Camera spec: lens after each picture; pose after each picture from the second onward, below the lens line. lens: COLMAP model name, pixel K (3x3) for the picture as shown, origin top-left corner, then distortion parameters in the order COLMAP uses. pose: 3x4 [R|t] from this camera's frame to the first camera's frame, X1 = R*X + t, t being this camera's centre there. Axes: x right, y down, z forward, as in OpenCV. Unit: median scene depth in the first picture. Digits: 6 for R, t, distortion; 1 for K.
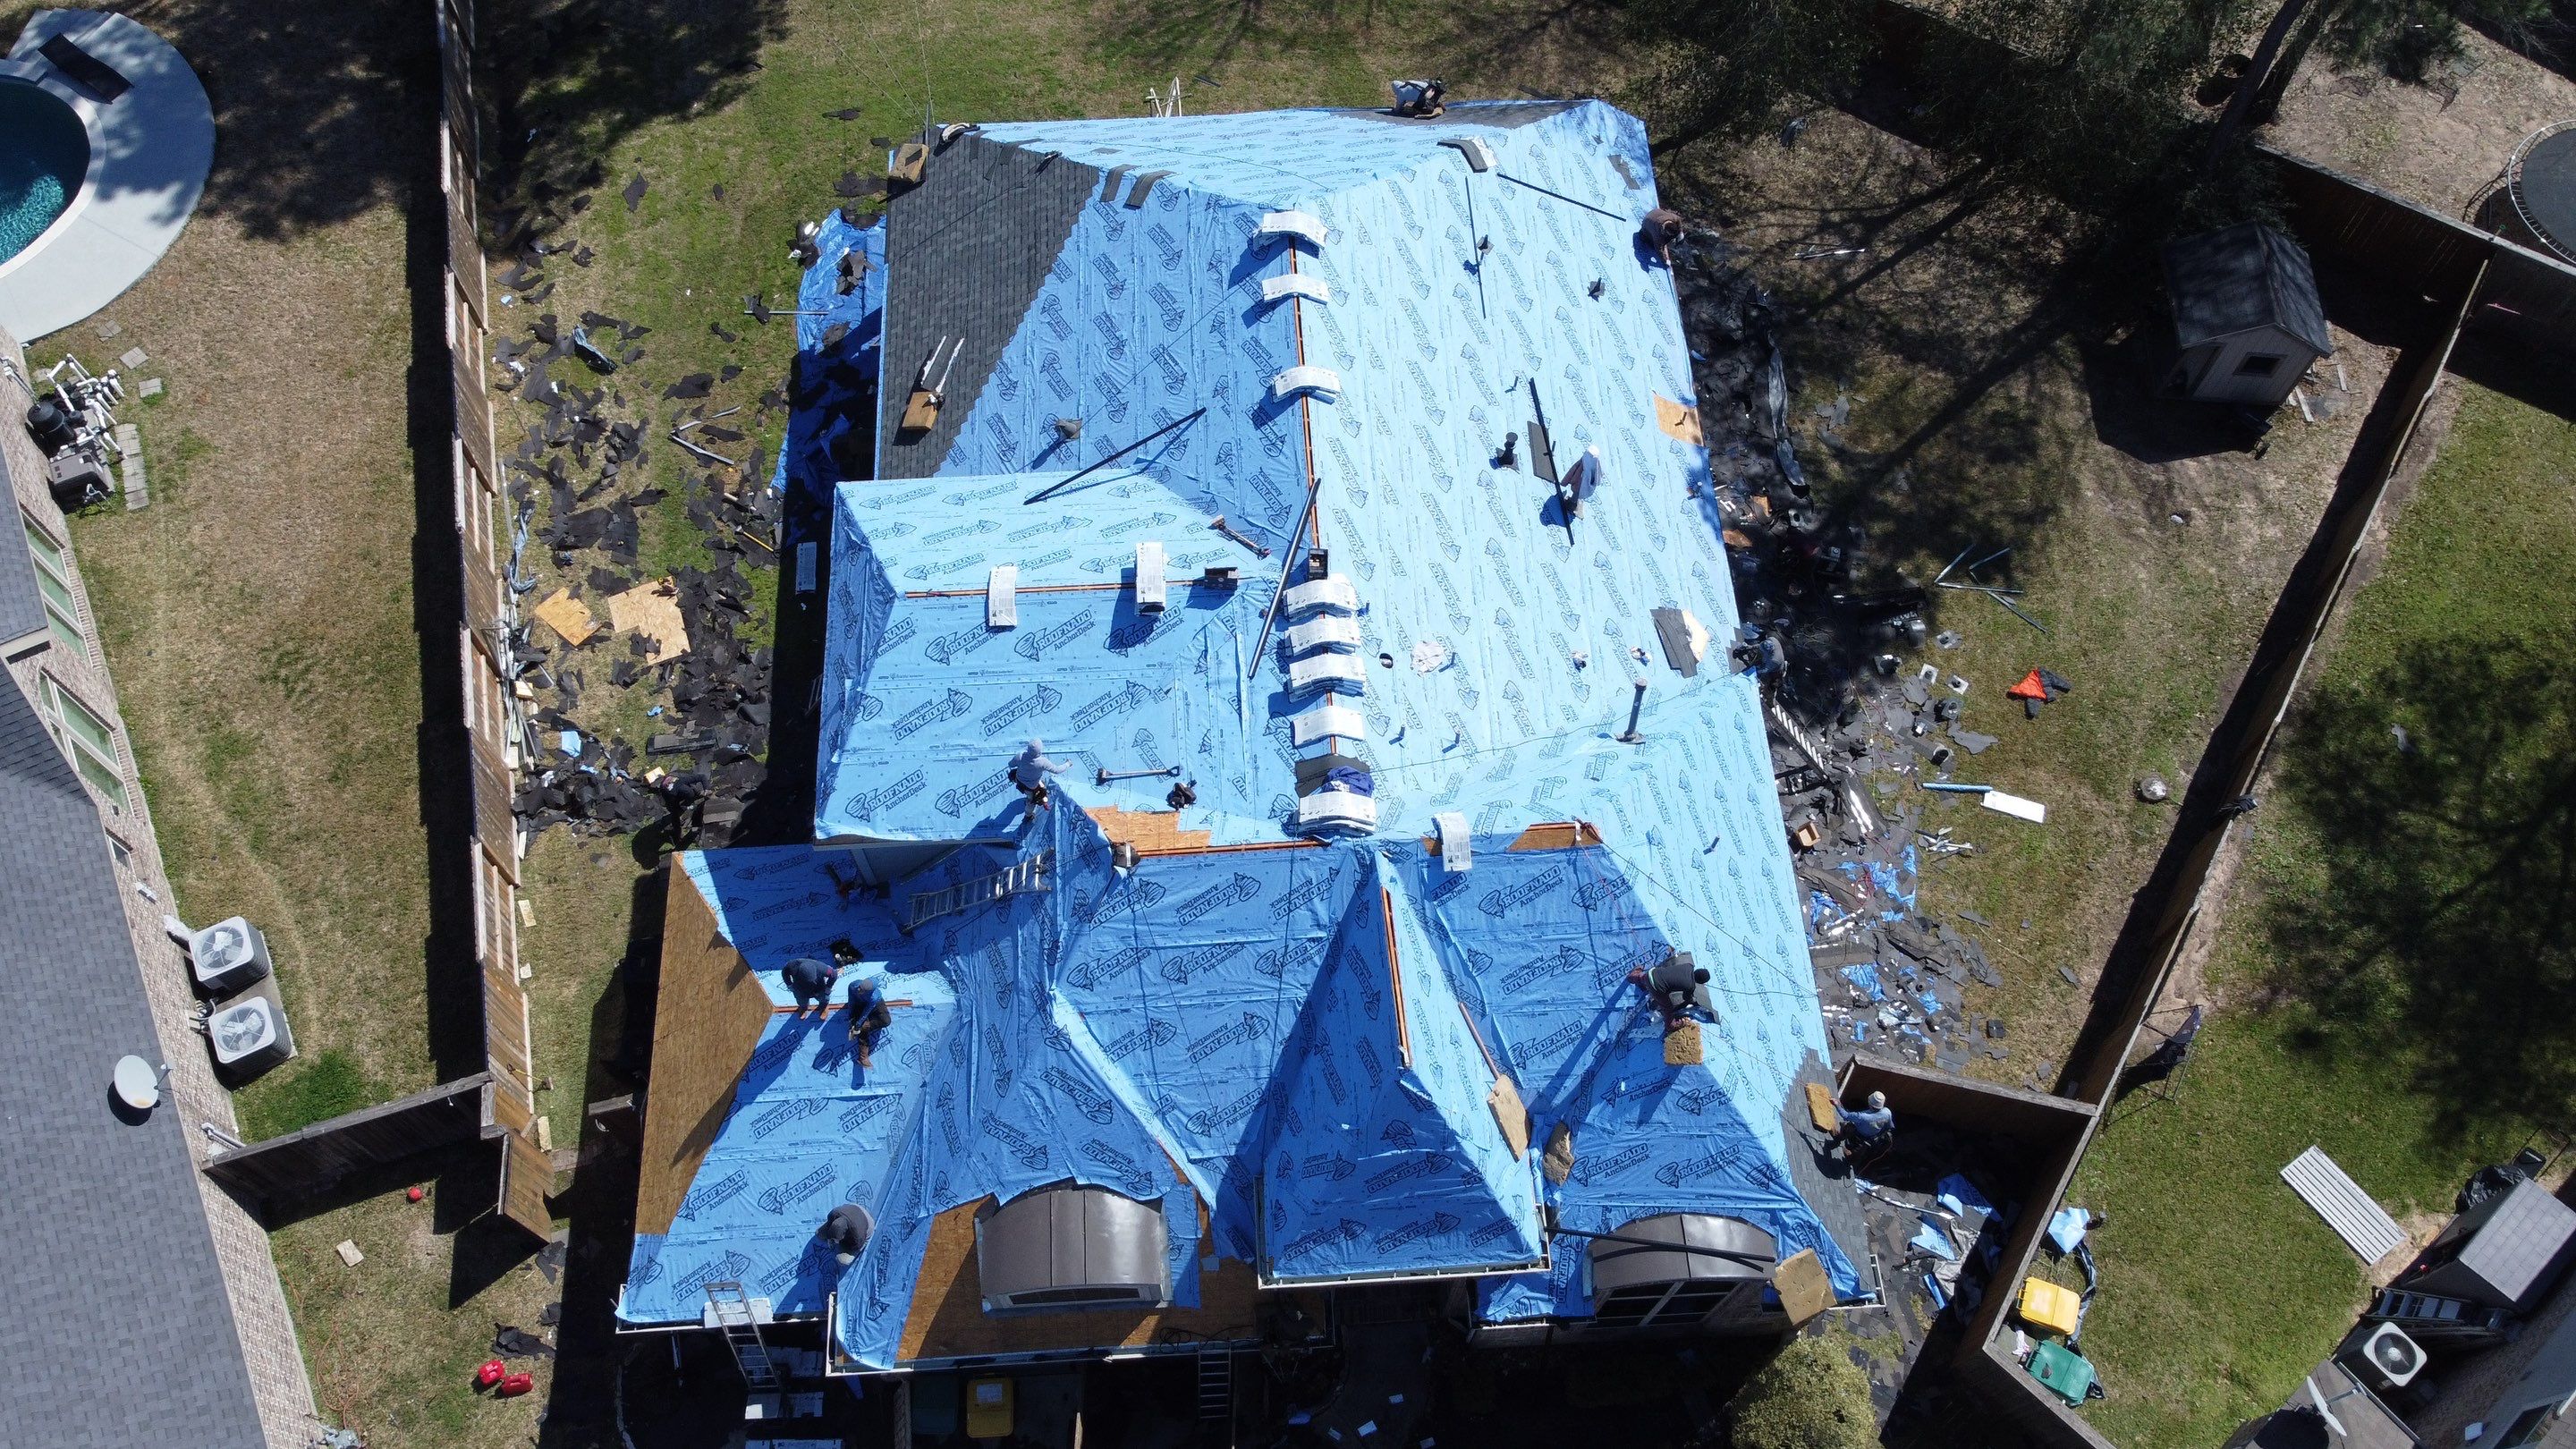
lens RADIAL K [[1946.0, 0, 1282.4], [0, 1946.0, 718.2], [0, 0, 1]] dist [-0.001121, -0.000220]
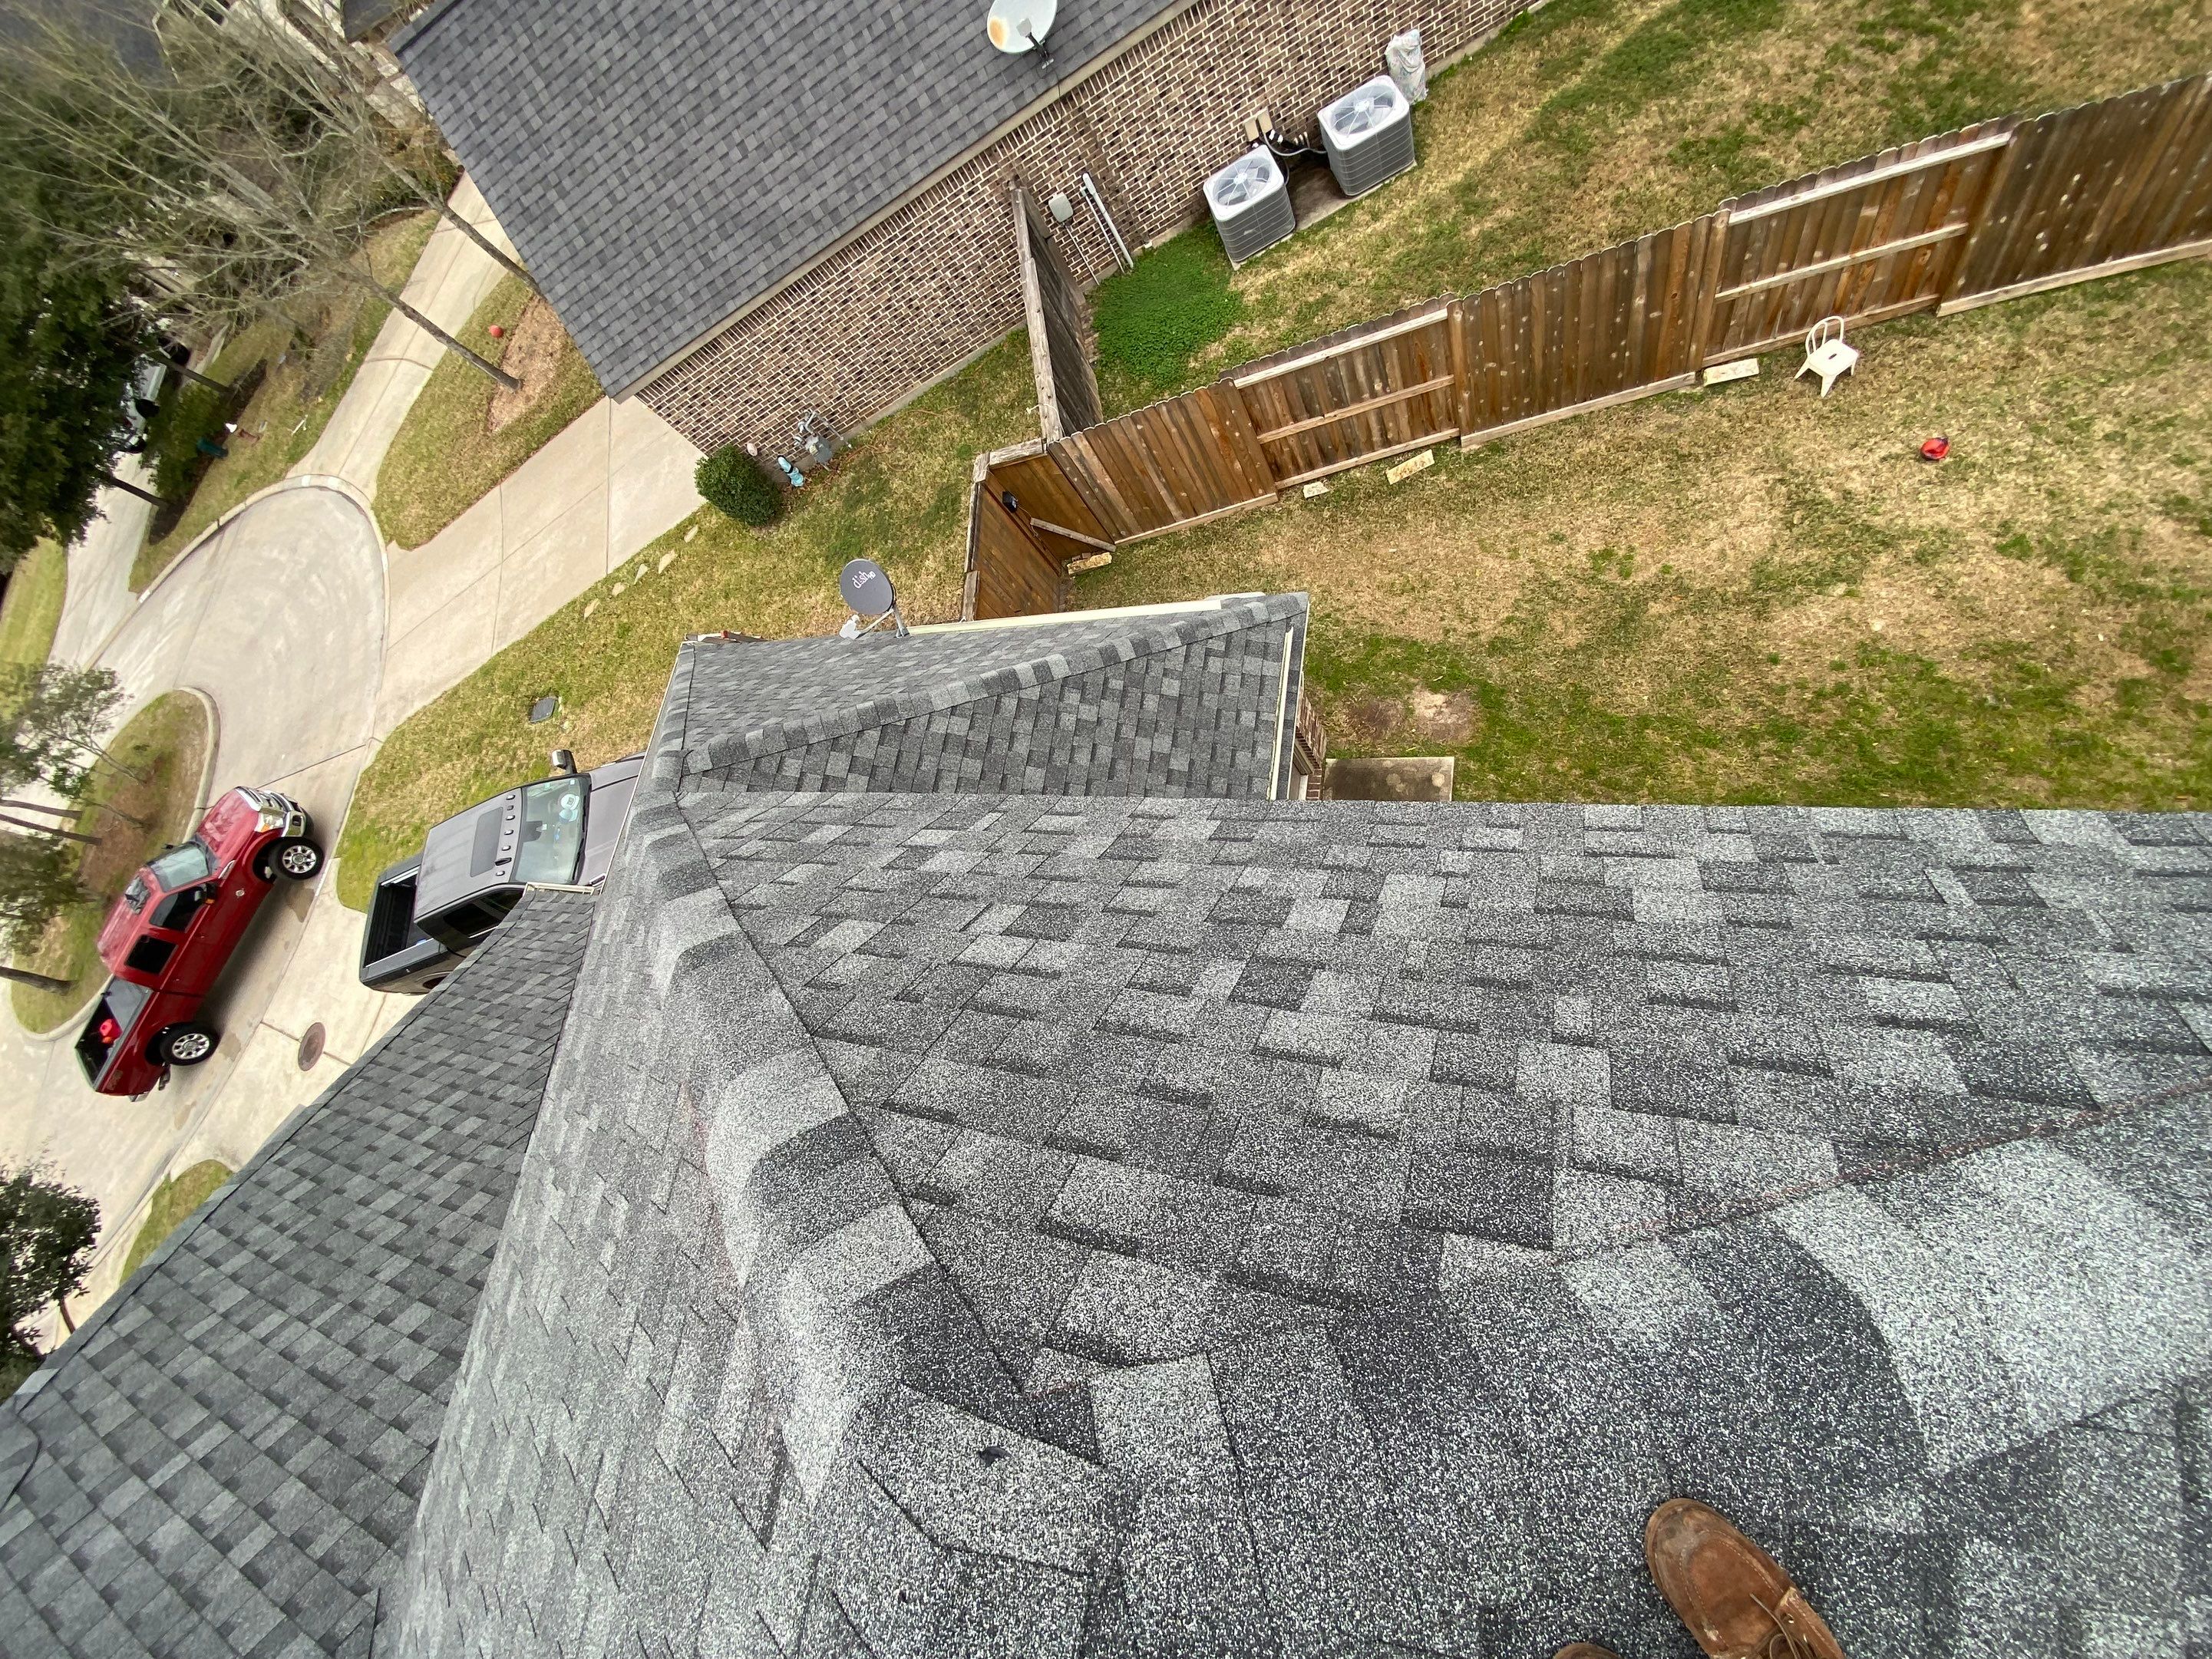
lens RADIAL K [[908.1, 0, 1102.3], [0, 908.1, 826.8], [0, 0, 1]] dist [0.014331, -0.017668]
pose [[-0.213488, 0.946220, -0.243087, -0.174530], [-0.579112, 0.077823, 0.811525, -0.081093], [0.786799, 0.314026, 0.531352, 0.791354]]
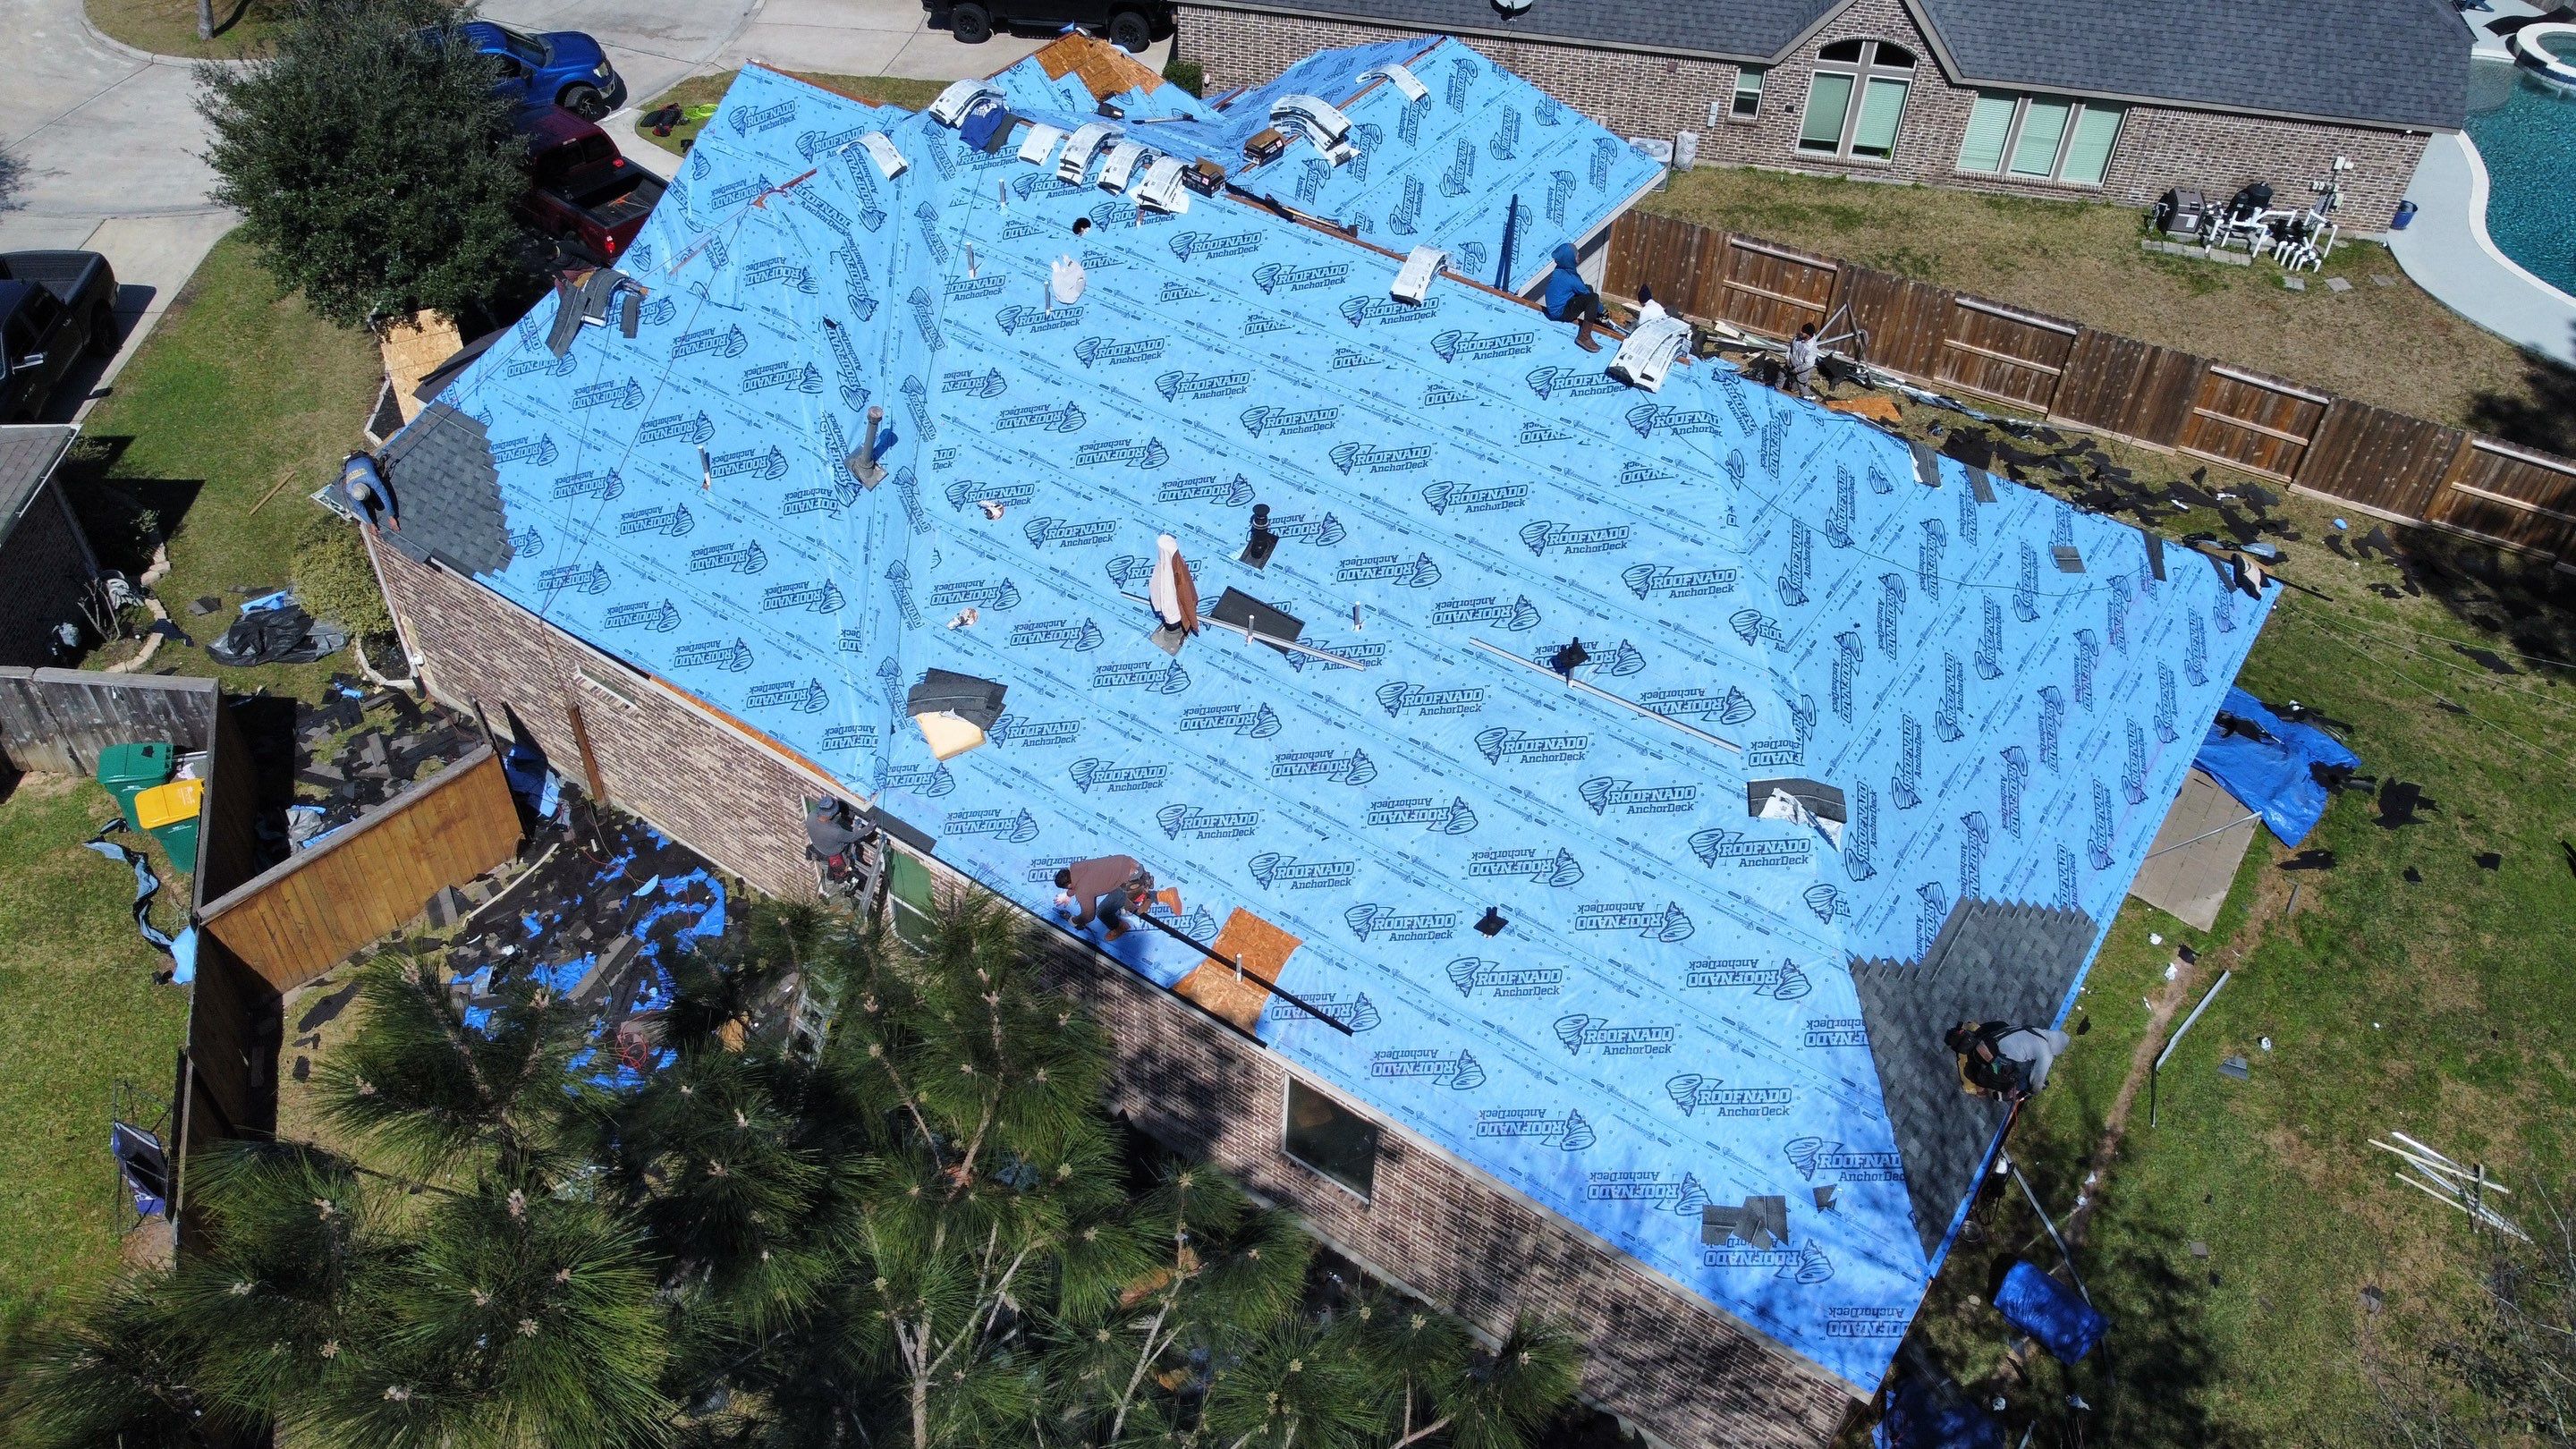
lens RADIAL K [[1943.3, 0, 1288.0], [0, 1943.3, 724.5], [0, 0, 1]] dist [-0.005445, 0.001561]
pose [[-0.612822, 0.524880, -0.590720, 0.517899], [-0.711652, -0.041620, 0.701298, -0.589554], [0.343511, 0.850158, 0.399038, 0.705532]]
